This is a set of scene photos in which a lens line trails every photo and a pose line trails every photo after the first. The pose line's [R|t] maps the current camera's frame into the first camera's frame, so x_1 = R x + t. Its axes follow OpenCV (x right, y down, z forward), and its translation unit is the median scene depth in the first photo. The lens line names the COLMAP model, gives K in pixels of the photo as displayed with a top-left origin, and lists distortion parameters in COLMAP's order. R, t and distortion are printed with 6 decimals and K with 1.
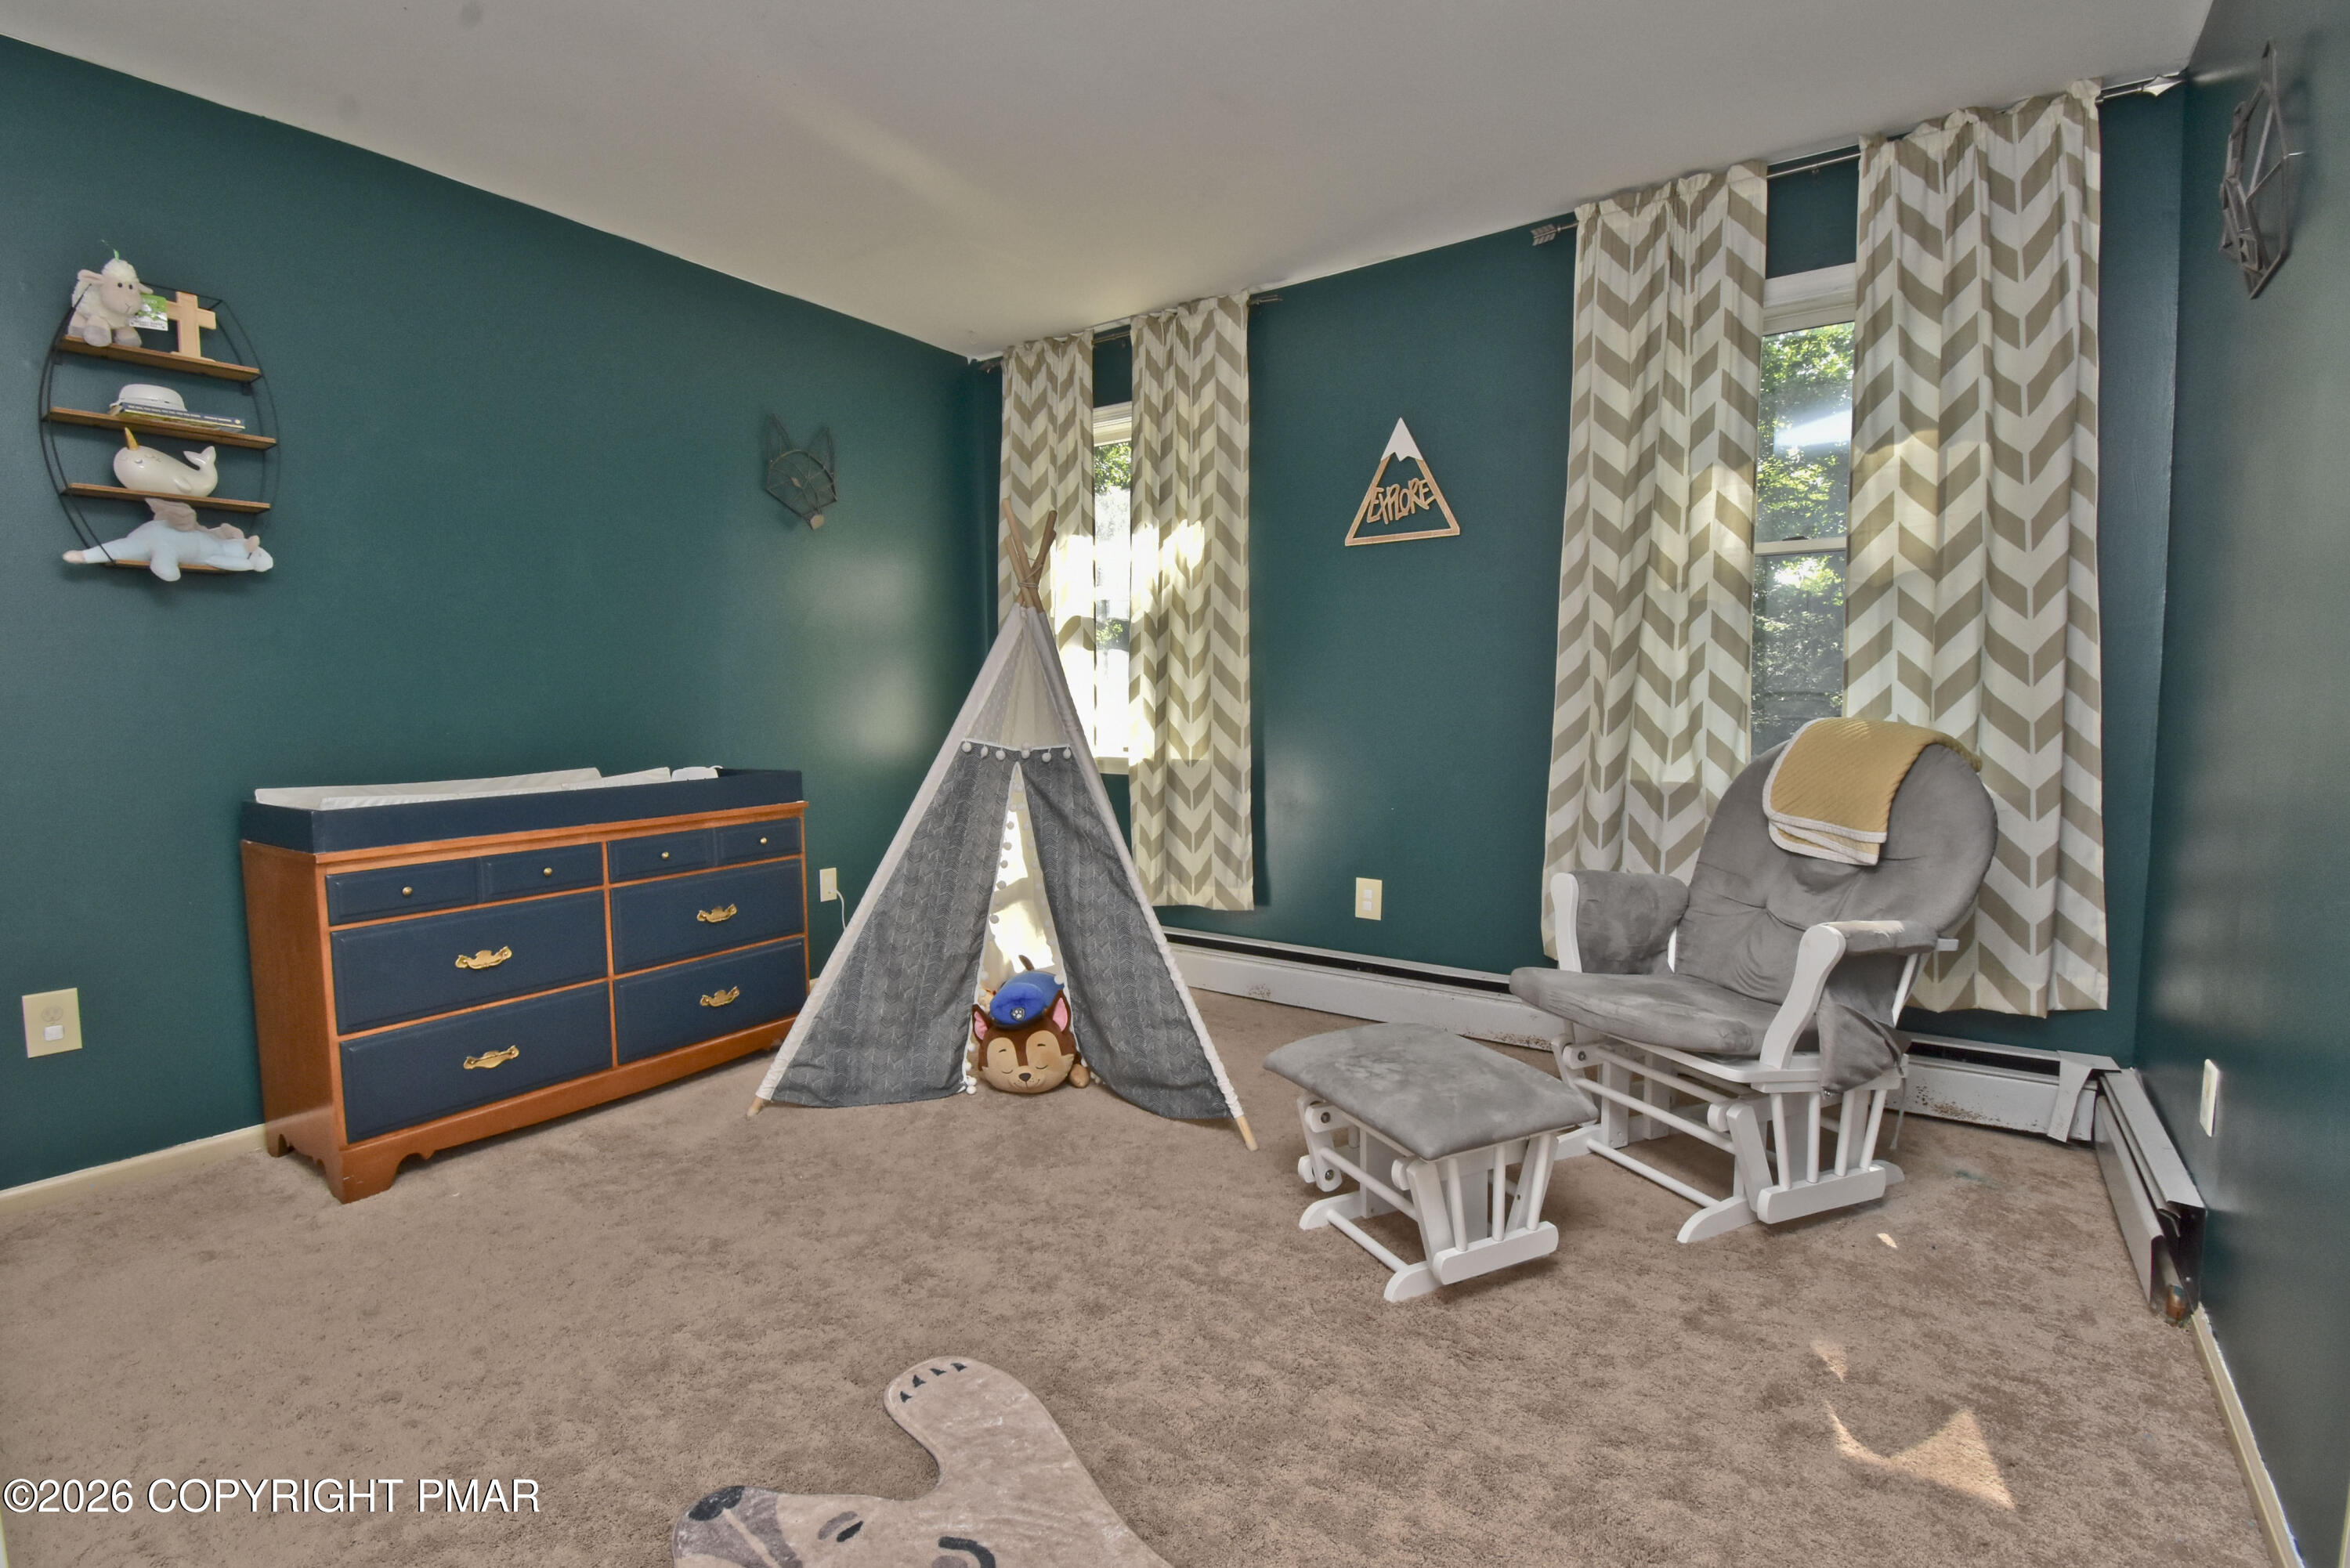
lens RADIAL K [[1039.8, 0, 1179.5], [0, 1039.8, 771.6], [0, 0, 1]] dist [0.022730, -0.026563]
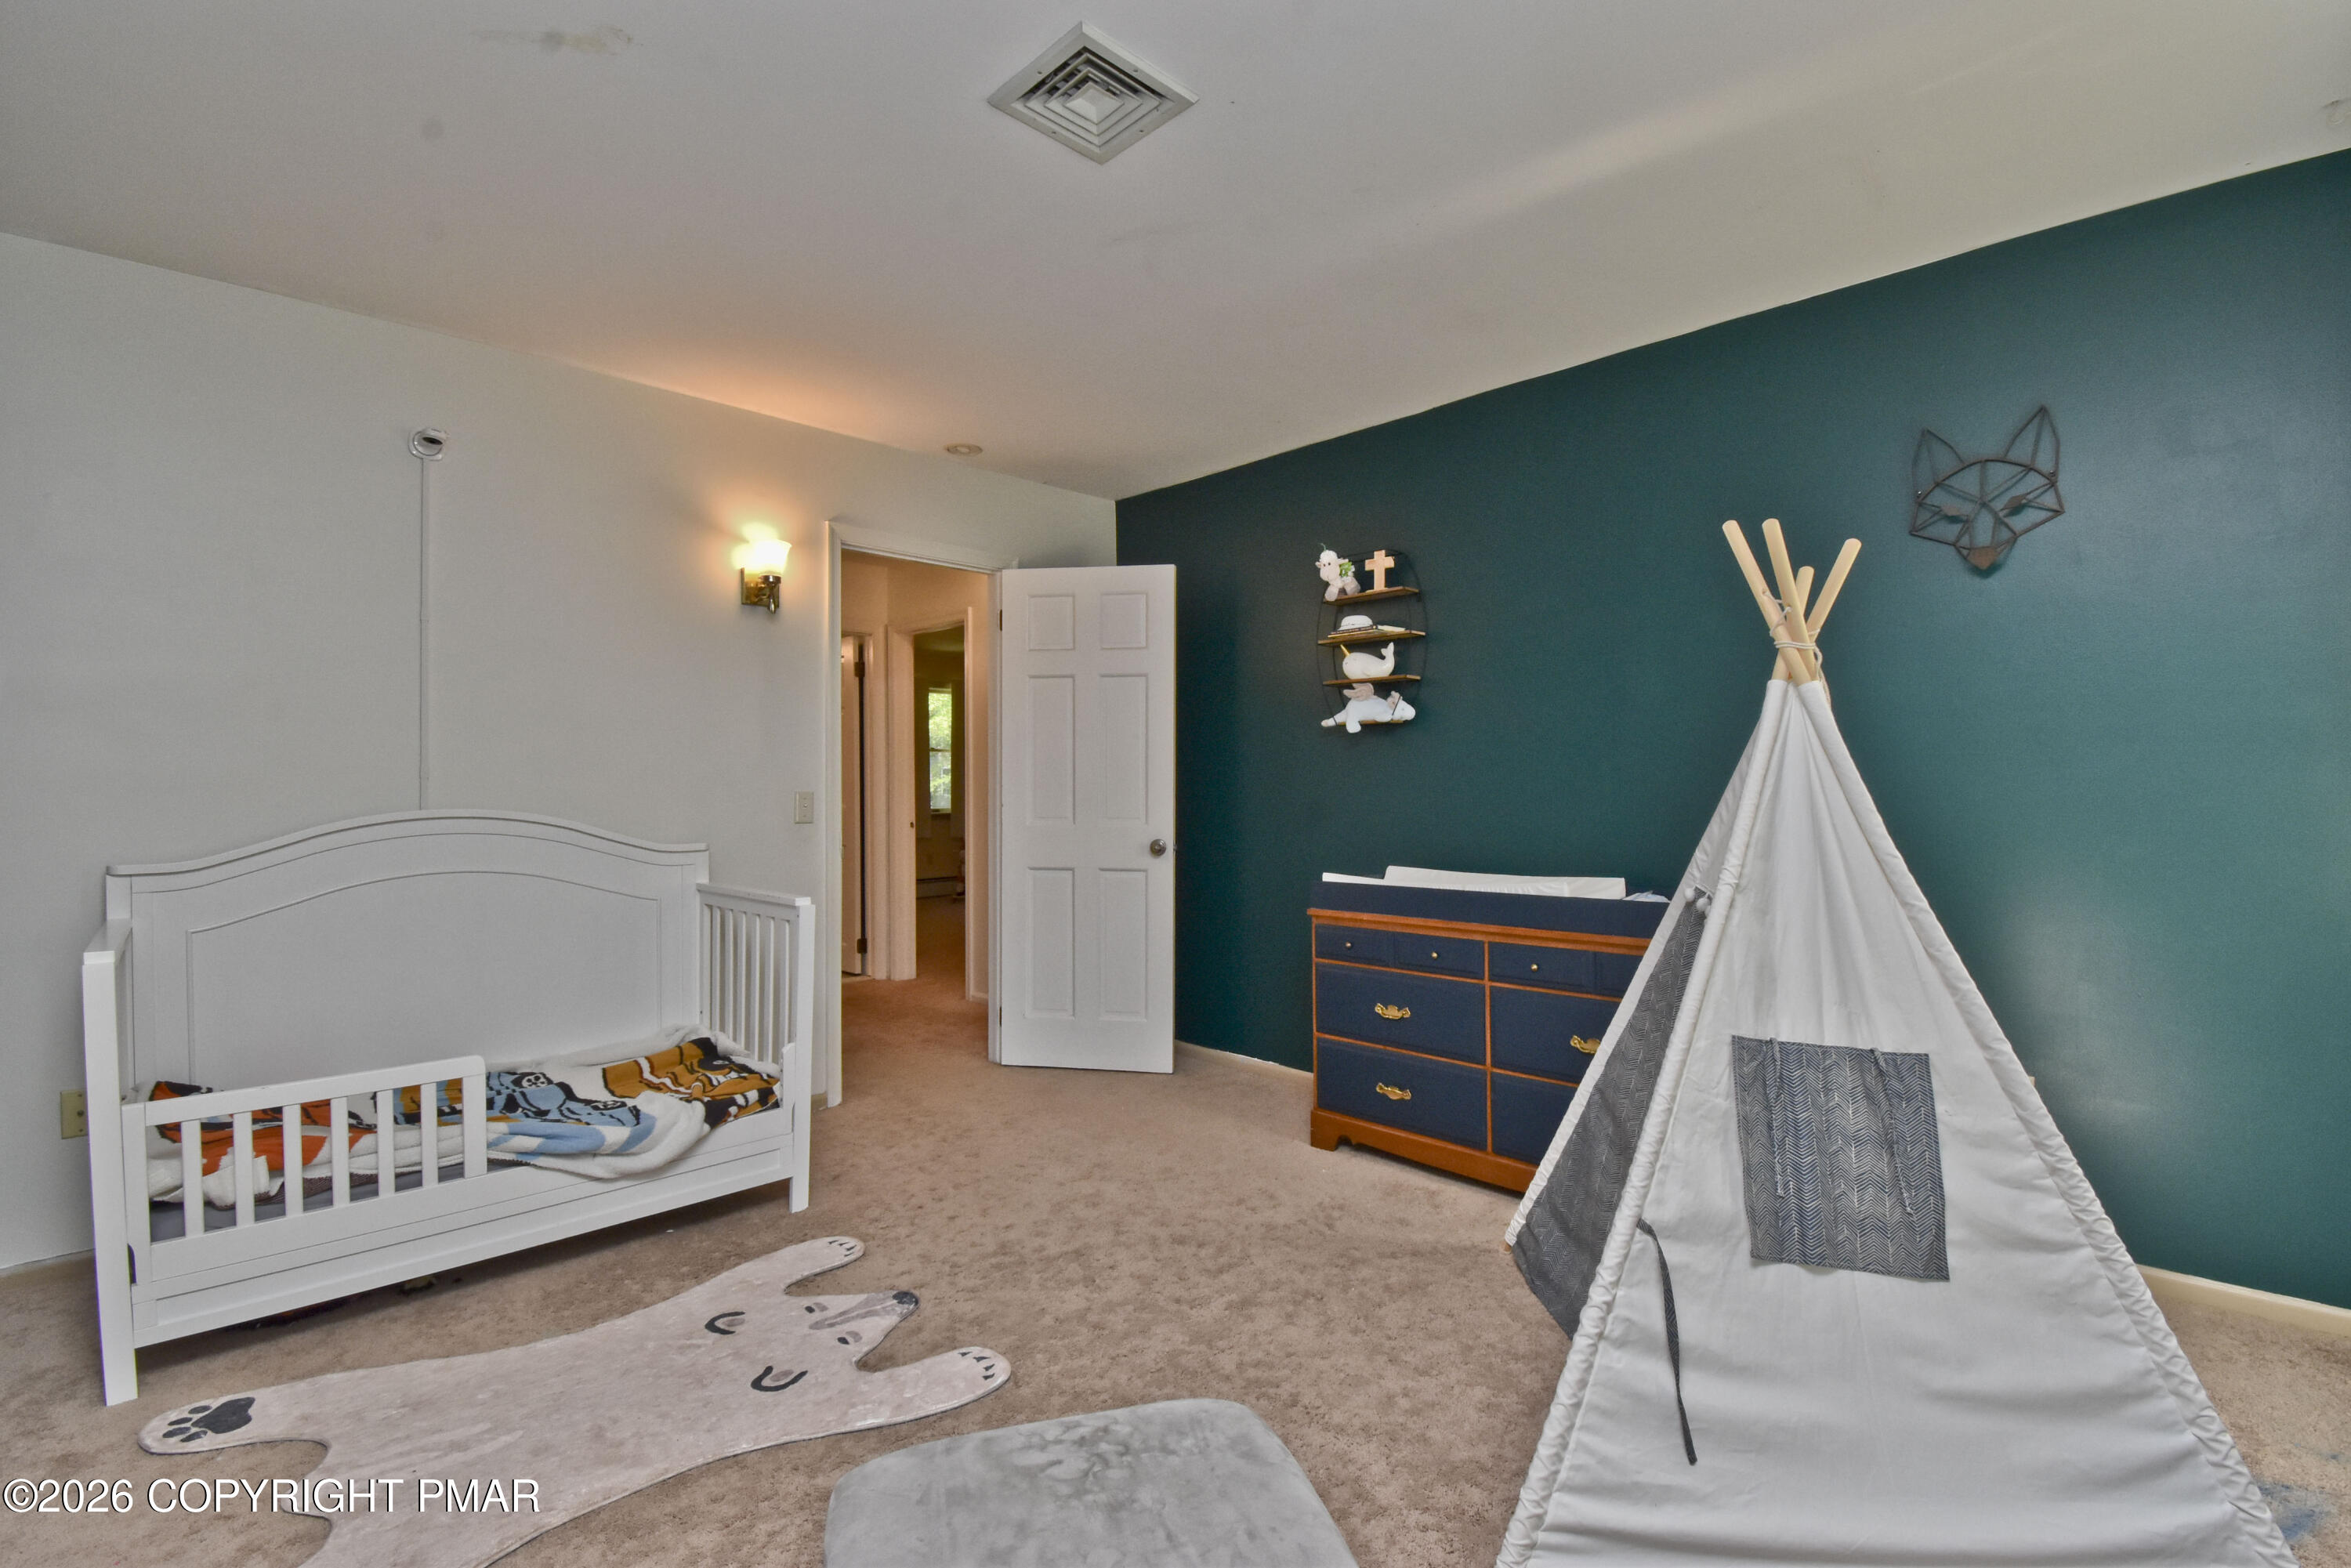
lens RADIAL K [[1034.1, 0, 1168.8], [0, 1034.1, 792.7], [0, 0, 1]] dist [0.020485, -0.022733]
pose [[-0.161589, 0.006903, -0.986834, 0.545056], [-0.071643, 0.997255, 0.018707, -0.080440], [0.984254, 0.073722, -0.160651, 0.788546]]
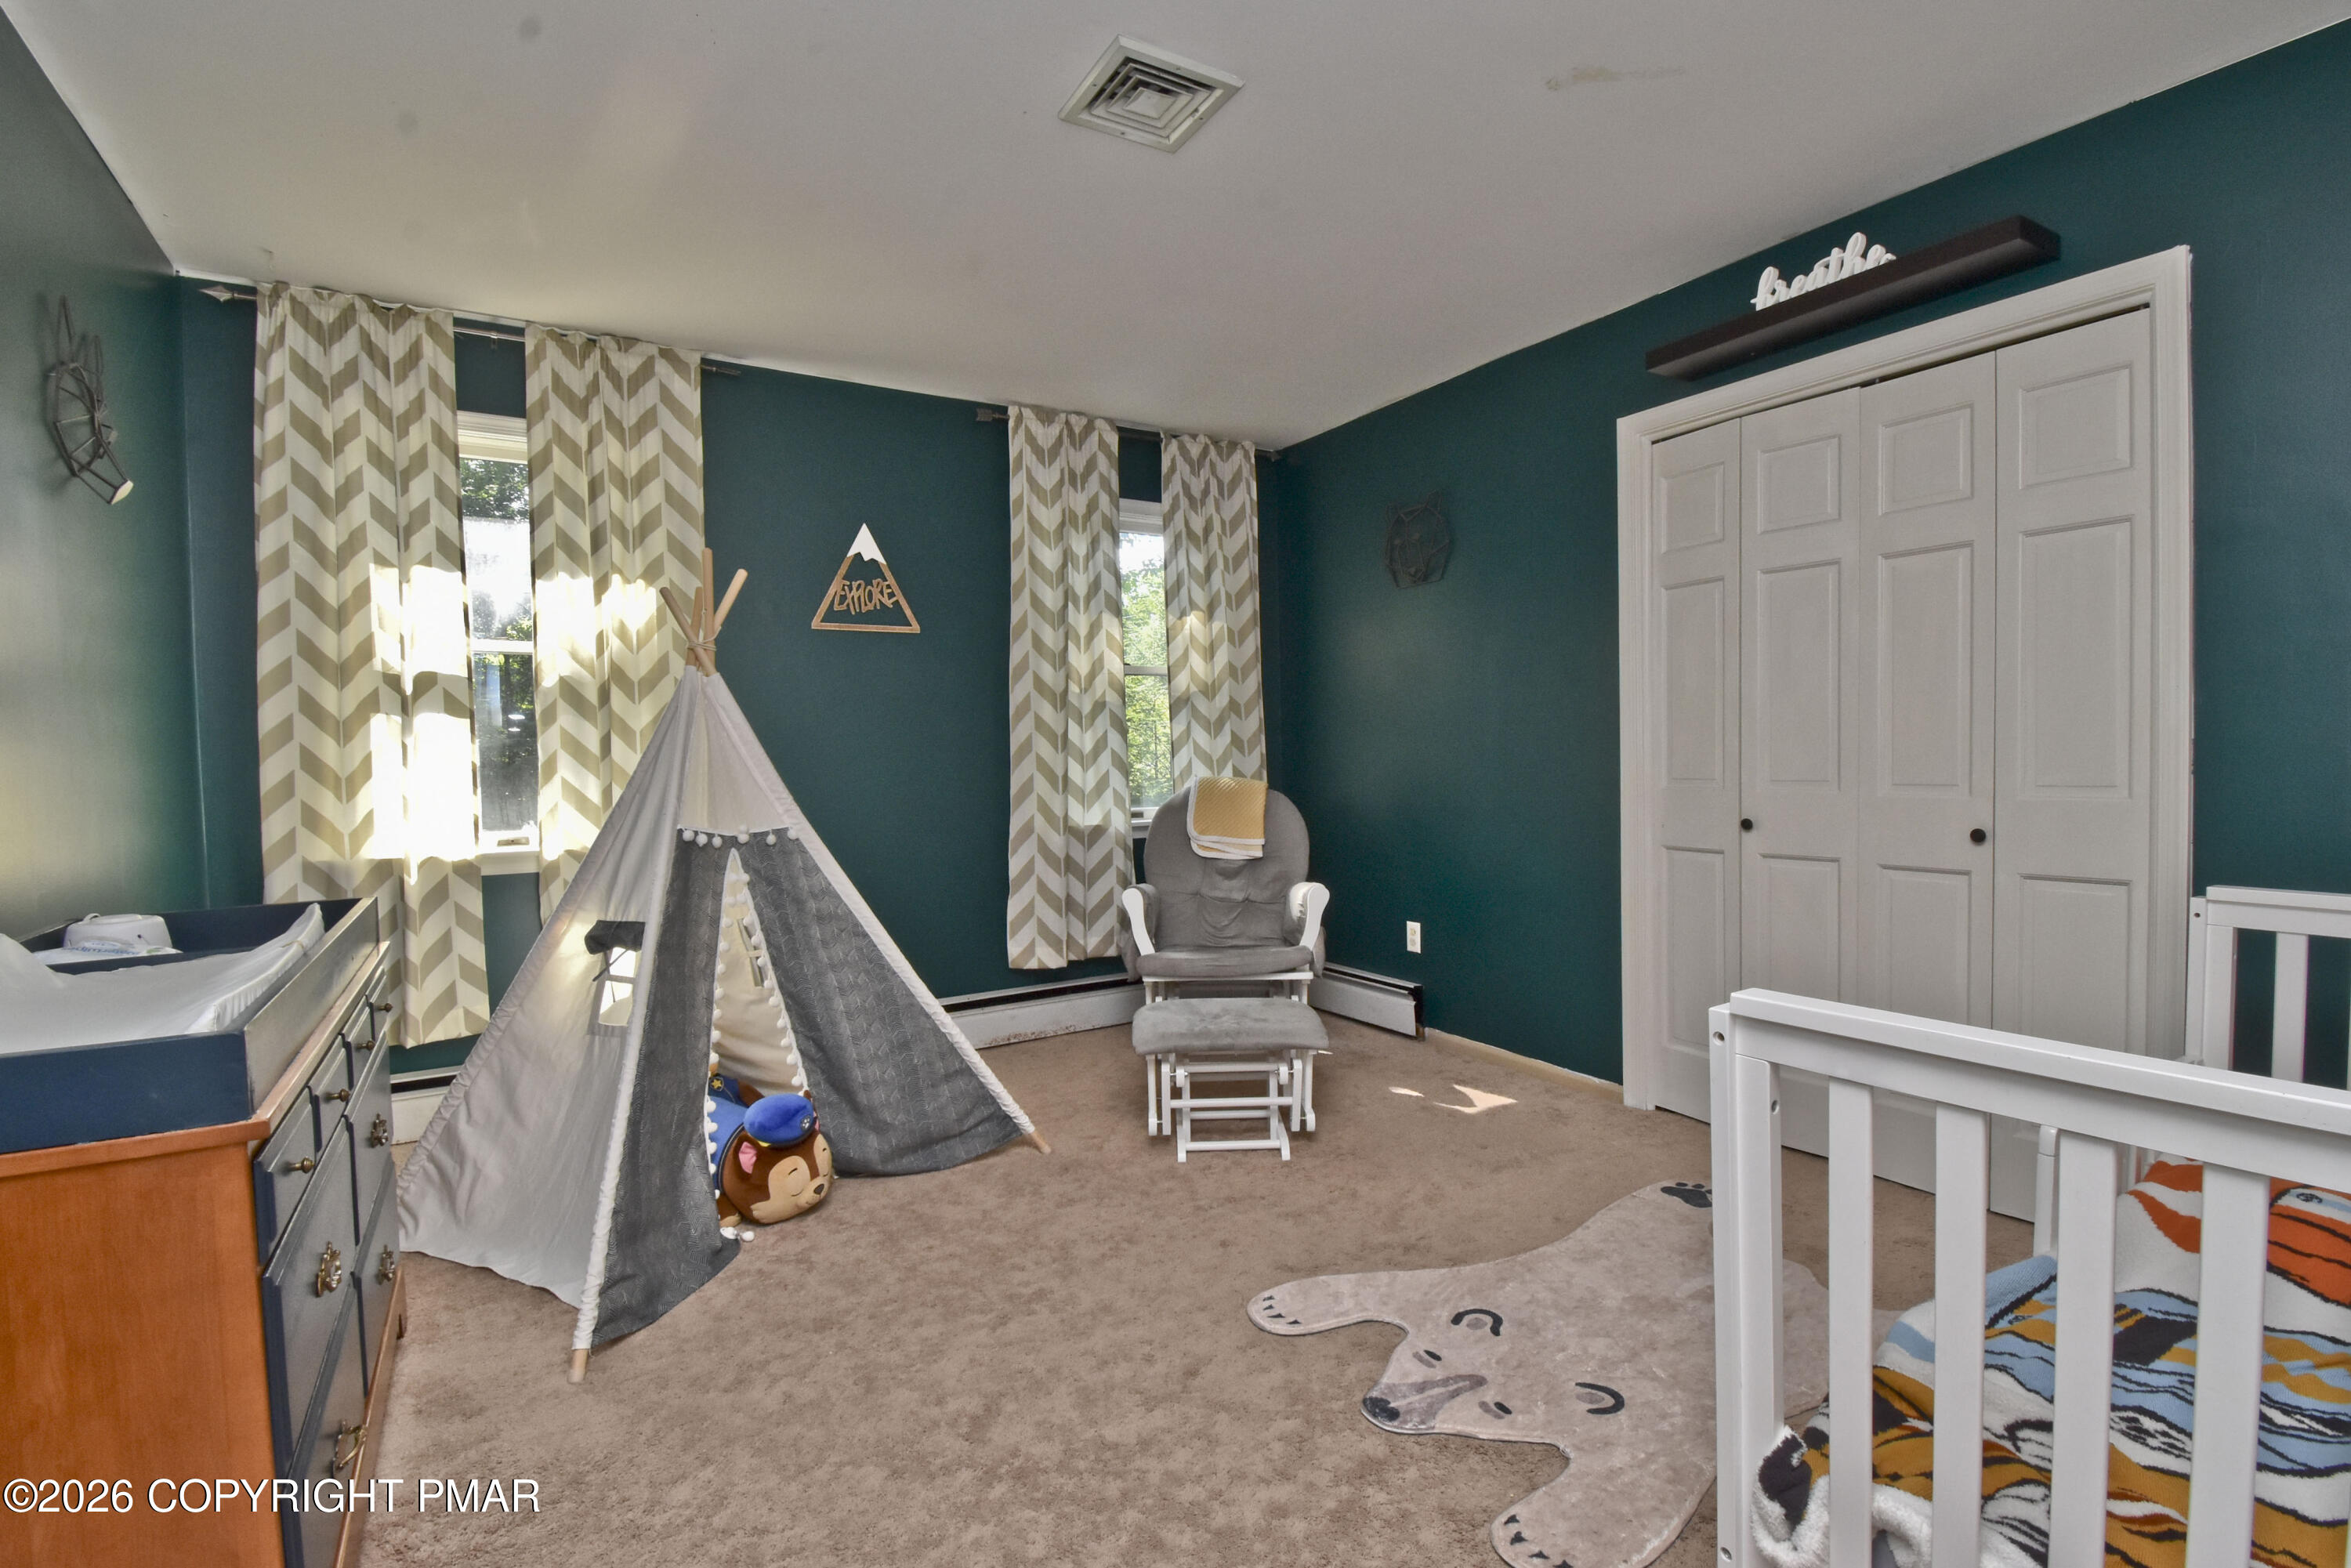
lens RADIAL K [[1041.4, 0, 1121.8], [0, 1041.4, 792.6], [0, 0, 1]] dist [-0.001258, -0.015298]
pose [[0.446117, -0.032602, 0.894381, -0.811754], [0.081175, 0.996691, -0.004159, -0.026473], [-0.891286, 0.074456, 0.447287, 0.324157]]
